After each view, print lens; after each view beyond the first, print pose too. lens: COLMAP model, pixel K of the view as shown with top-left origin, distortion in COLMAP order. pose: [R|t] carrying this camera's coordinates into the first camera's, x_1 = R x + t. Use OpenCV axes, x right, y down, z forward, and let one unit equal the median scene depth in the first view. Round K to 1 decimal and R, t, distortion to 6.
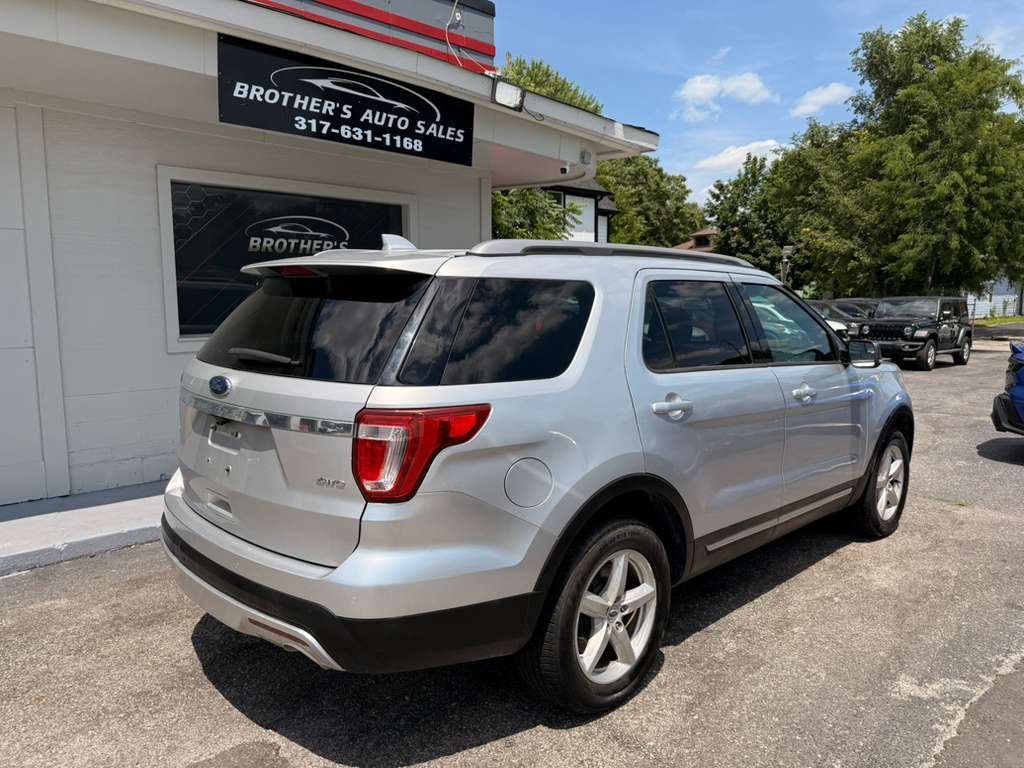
lens RADIAL K [[725.7, 0, 518.3], [0, 725.7, 385.2], [0, 0, 1]] dist [0.017580, -0.027304]
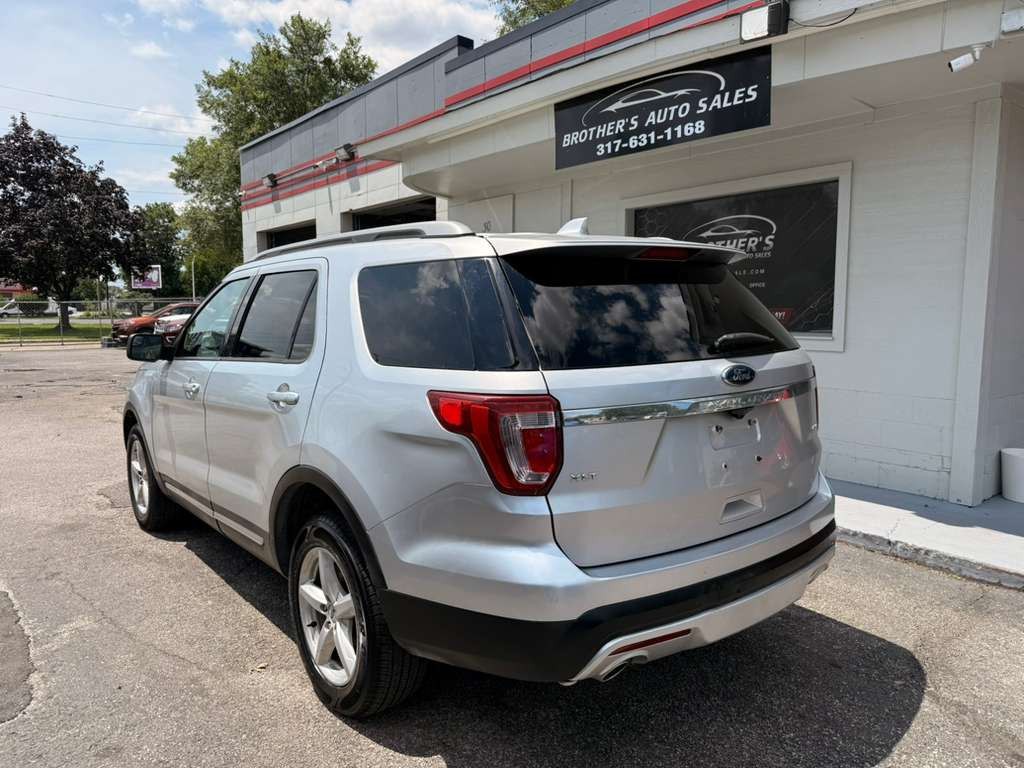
lens RADIAL K [[725.7, 0, 516.0], [0, 725.7, 393.7], [0, 0, 1]] dist [0.017580, -0.027304]
pose [[-0.080739, 0.116187, -0.989940, 0.893564], [-0.115998, 0.985339, 0.125107, -0.100081], [0.989963, 0.124932, -0.066077, 0.964580]]
